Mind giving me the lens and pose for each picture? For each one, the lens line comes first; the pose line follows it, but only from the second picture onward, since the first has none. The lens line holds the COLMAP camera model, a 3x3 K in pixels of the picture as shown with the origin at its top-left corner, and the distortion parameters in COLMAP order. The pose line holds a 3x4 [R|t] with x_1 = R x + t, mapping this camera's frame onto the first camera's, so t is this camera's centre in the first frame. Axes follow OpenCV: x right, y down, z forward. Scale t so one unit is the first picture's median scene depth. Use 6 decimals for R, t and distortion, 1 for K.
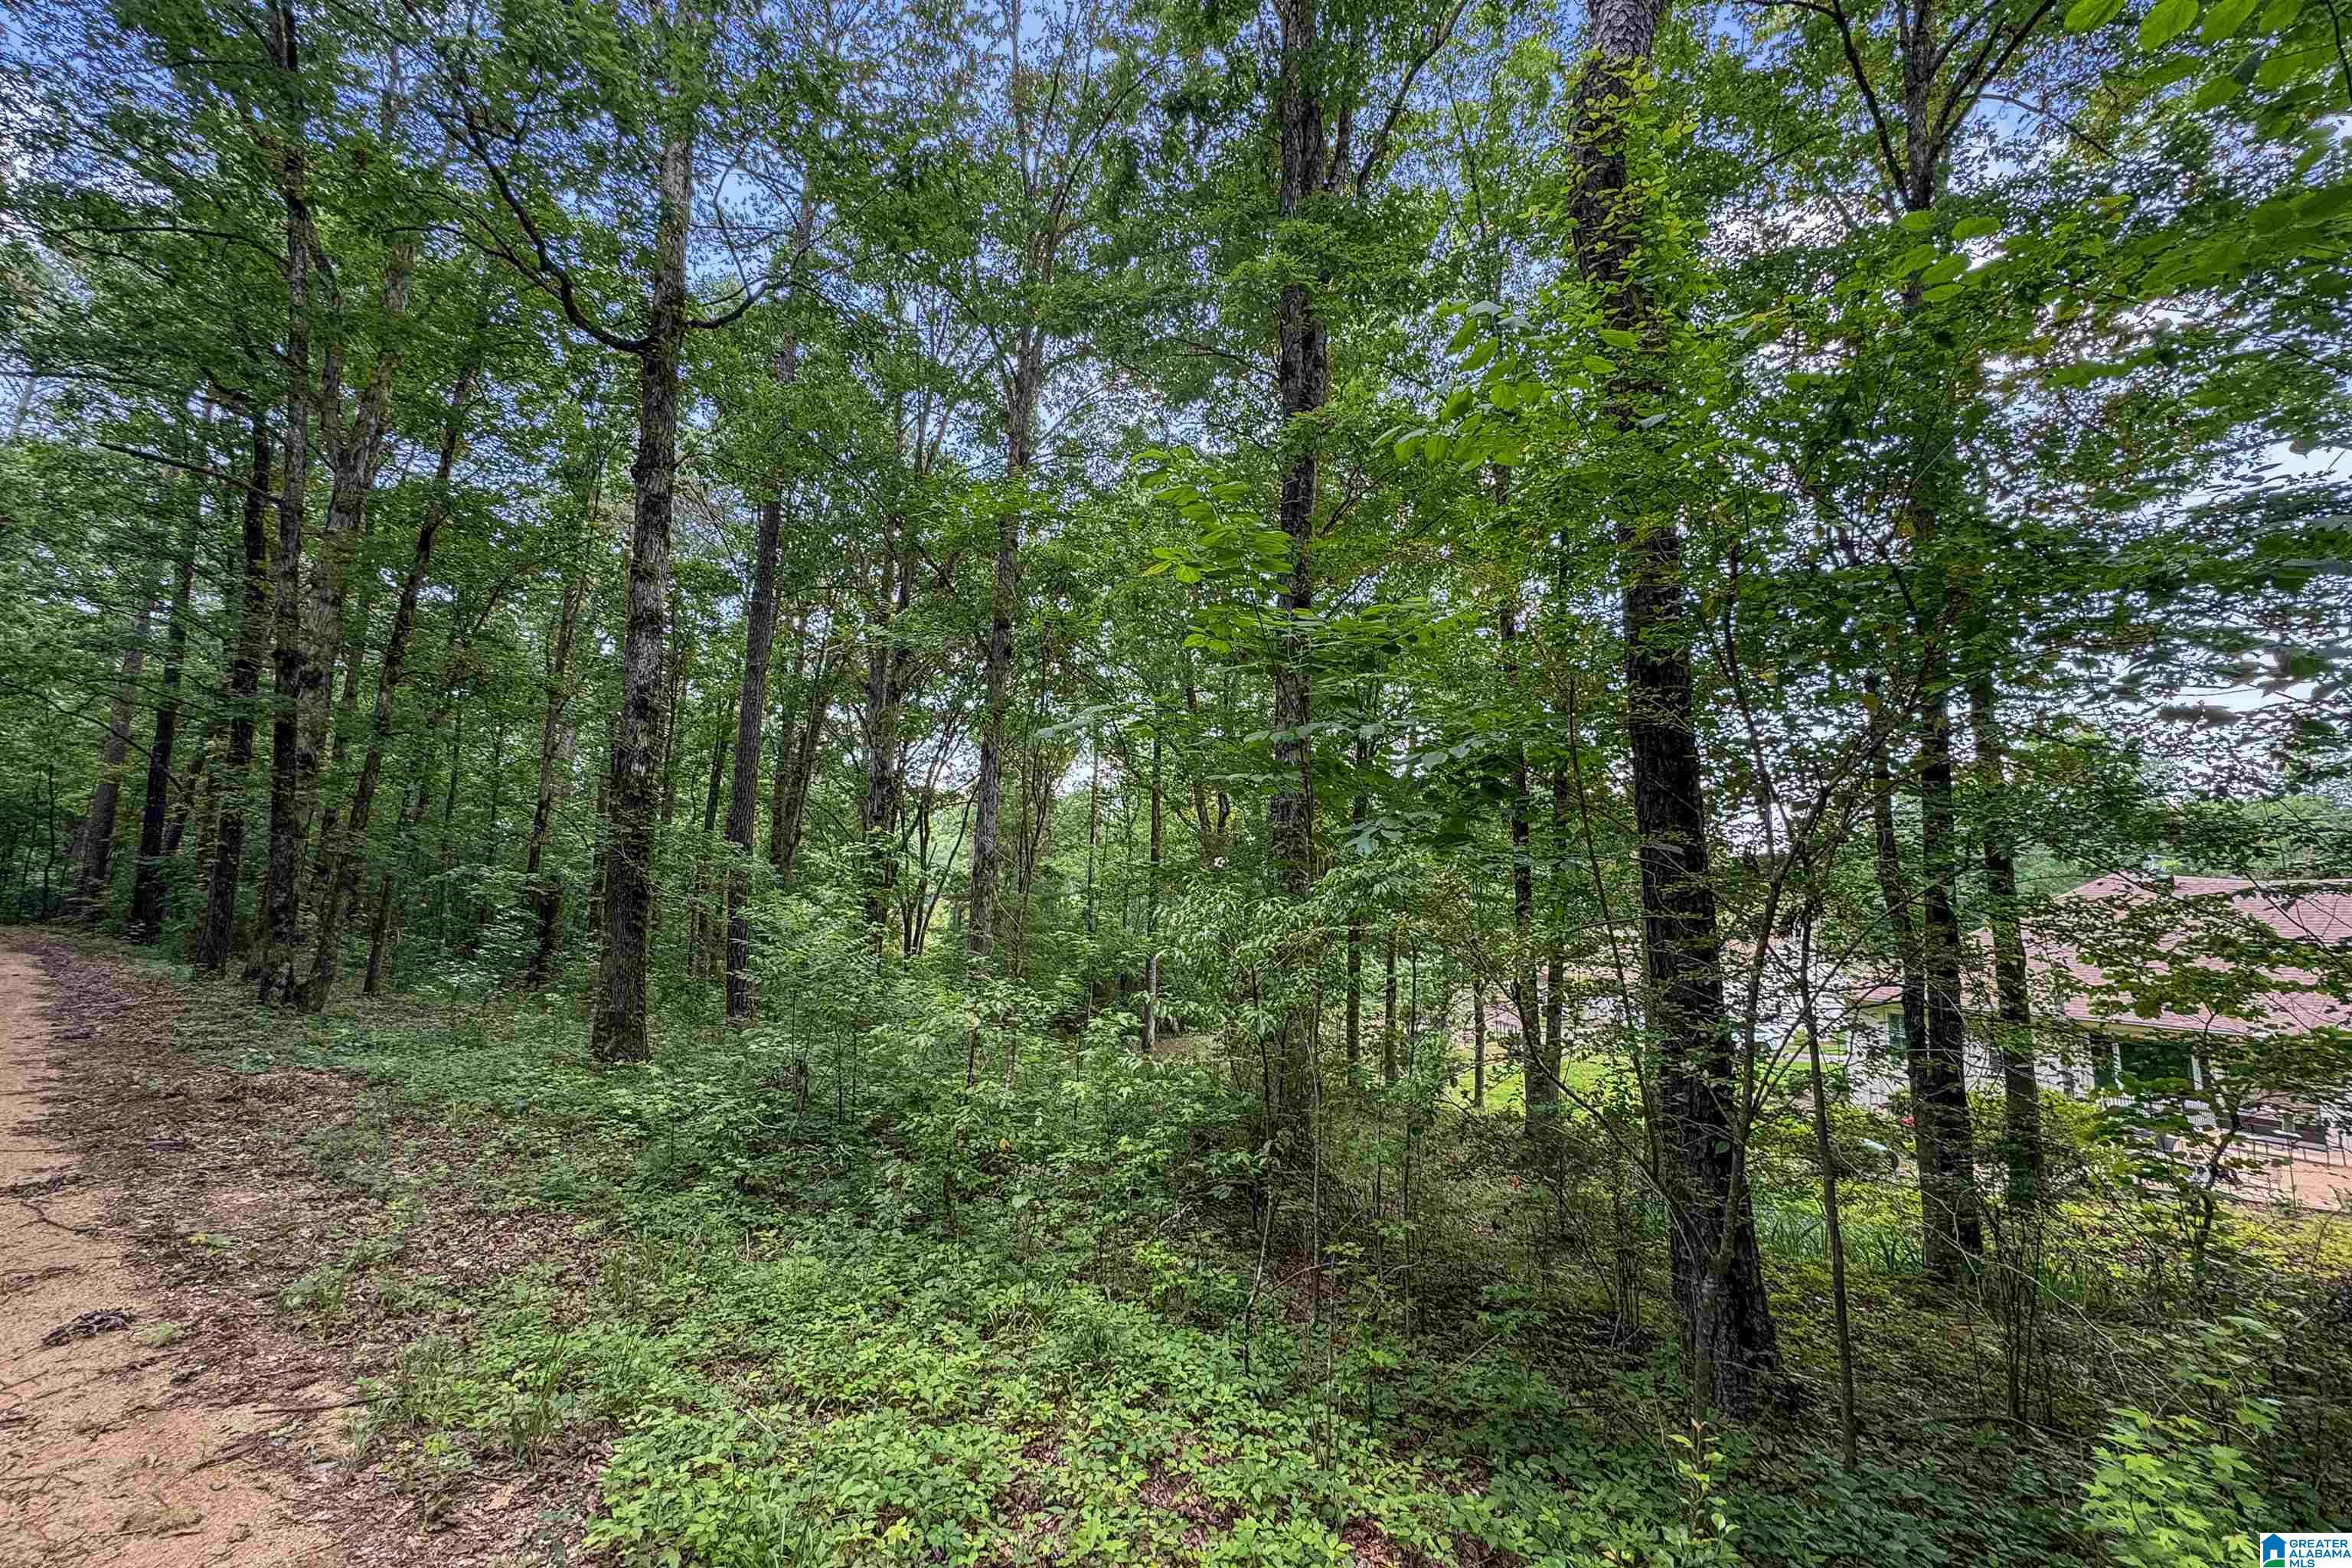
lens RADIAL K [[998.9, 0, 1176.0], [0, 998.9, 784.0], [0, 0, 1]] dist [-0.036938, 0.021024]
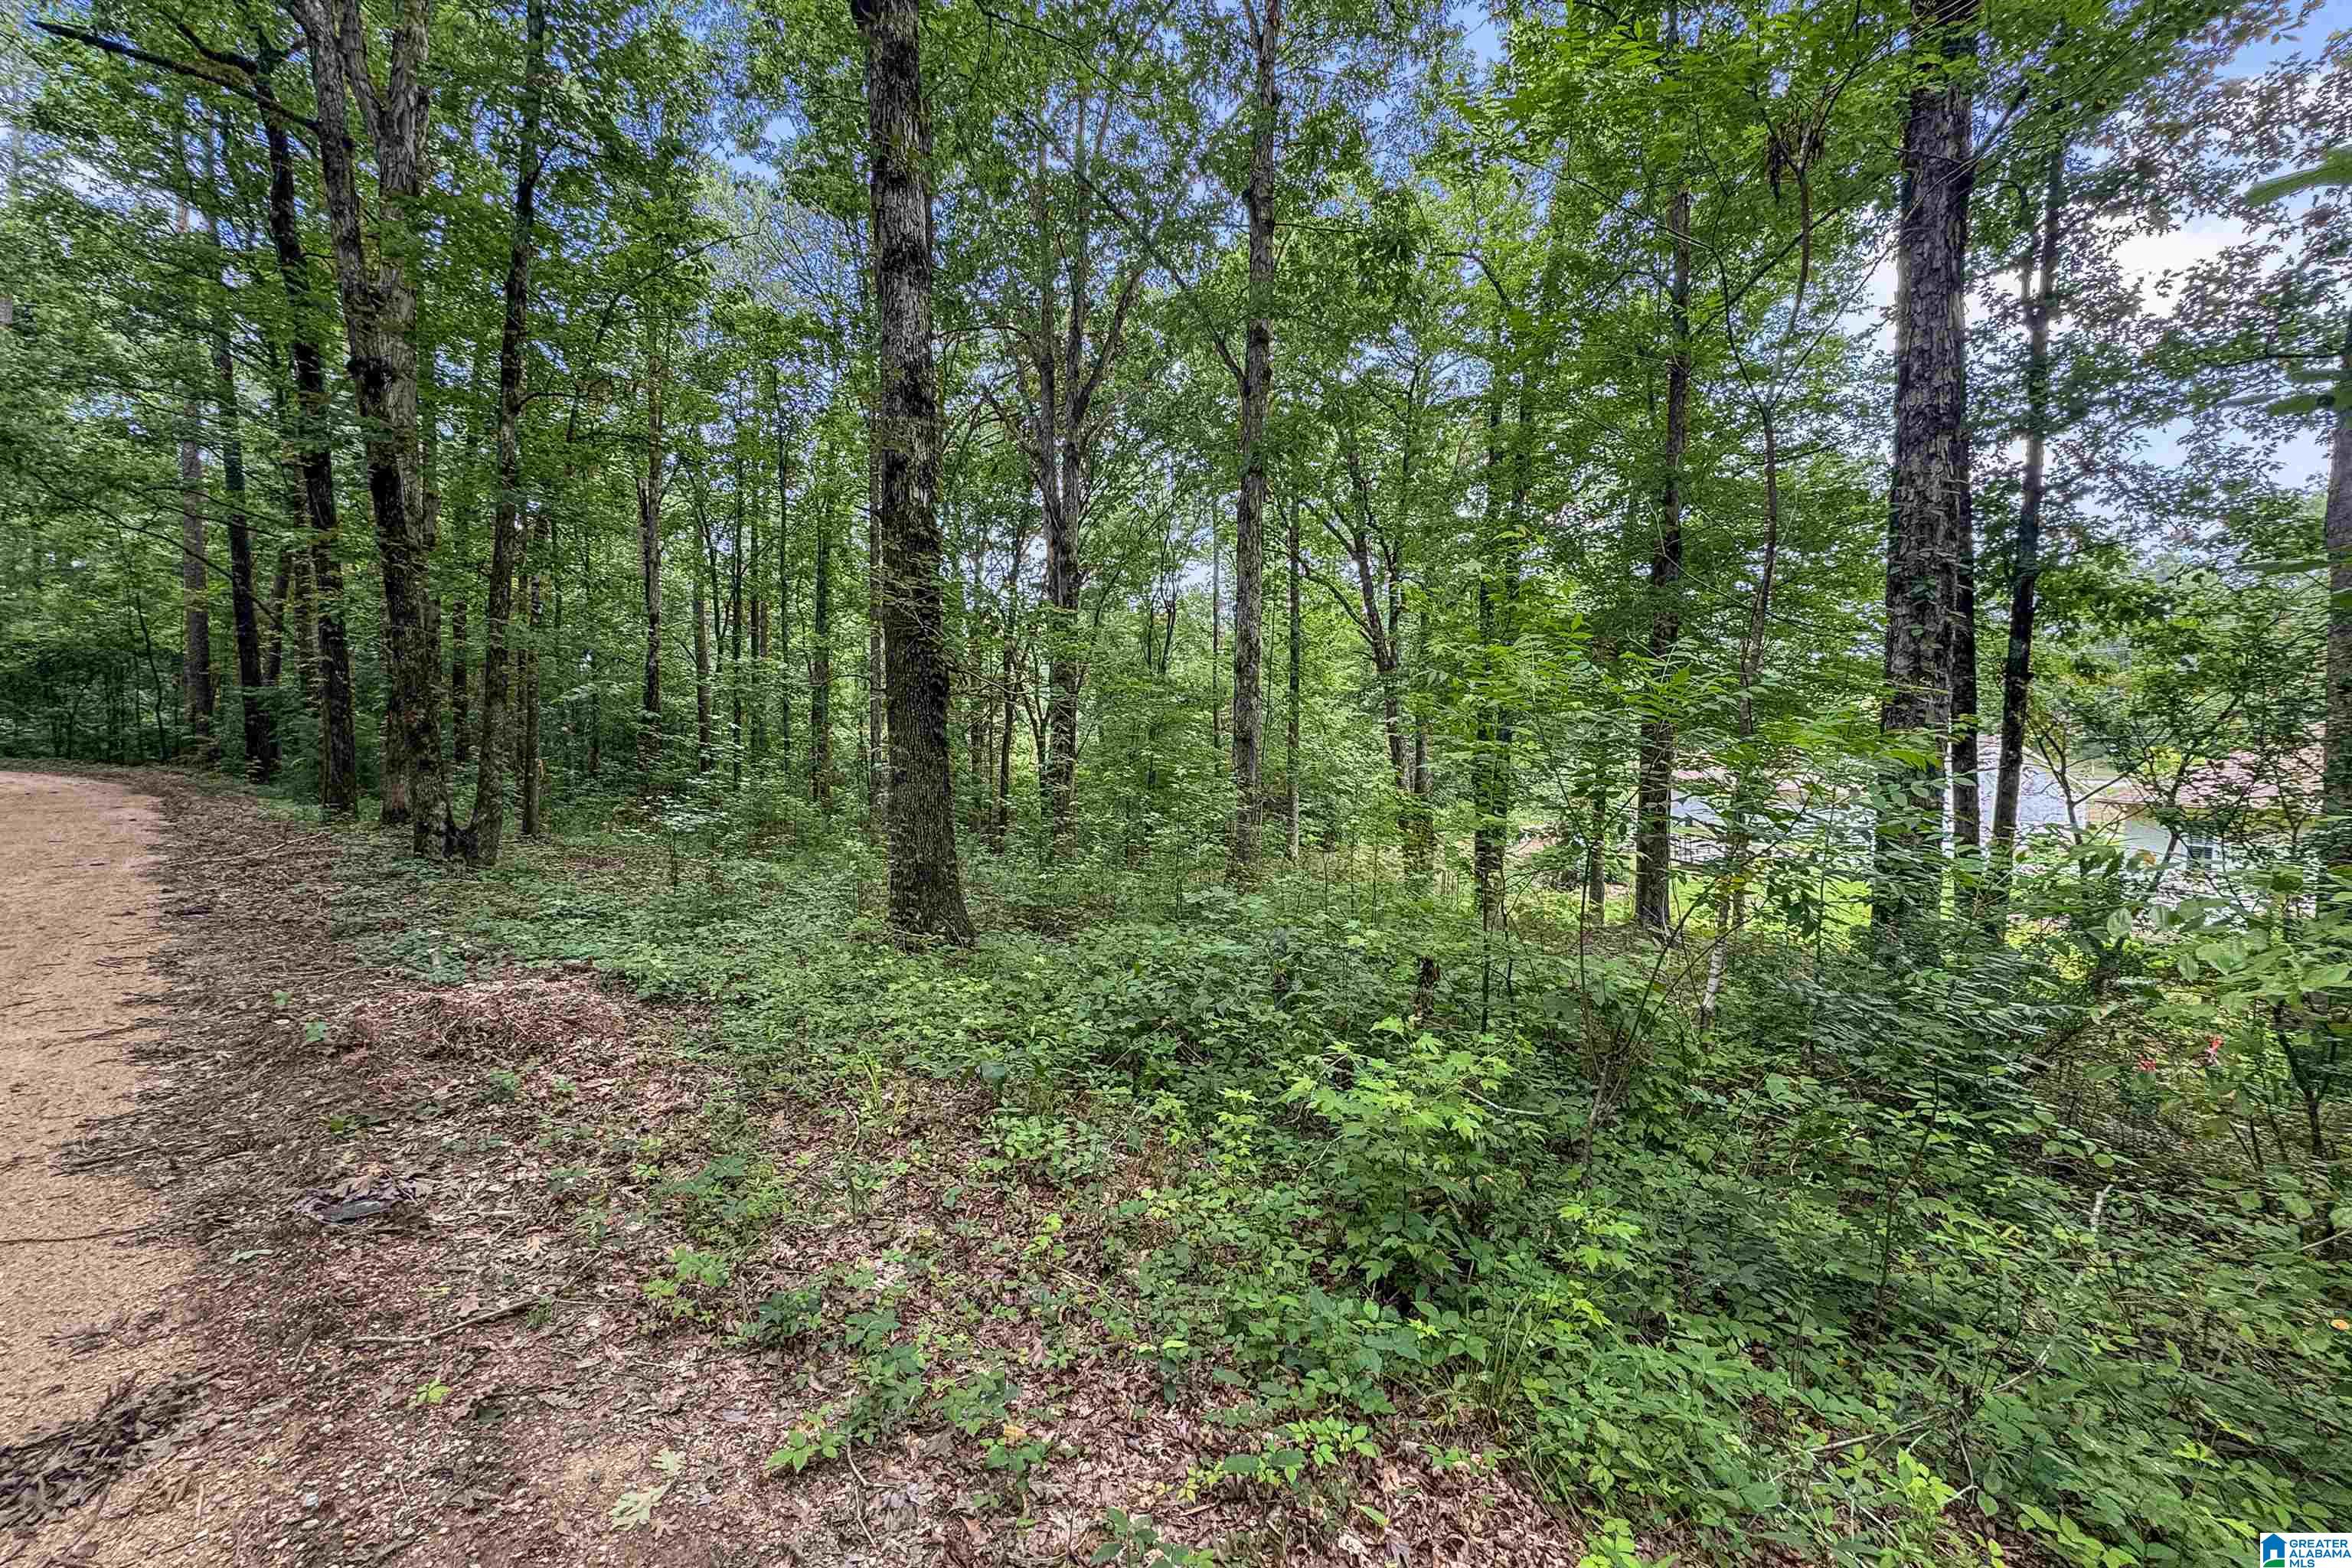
lens RADIAL K [[998.9, 0, 1176.0], [0, 998.9, 784.0], [0, 0, 1]] dist [-0.036938, 0.021024]
pose [[0.998053, -0.022466, -0.058184, -0.286558], [0.032708, 0.982834, 0.181568, 0.048472], [0.053106, -0.183117, 0.981656, 0.281401]]
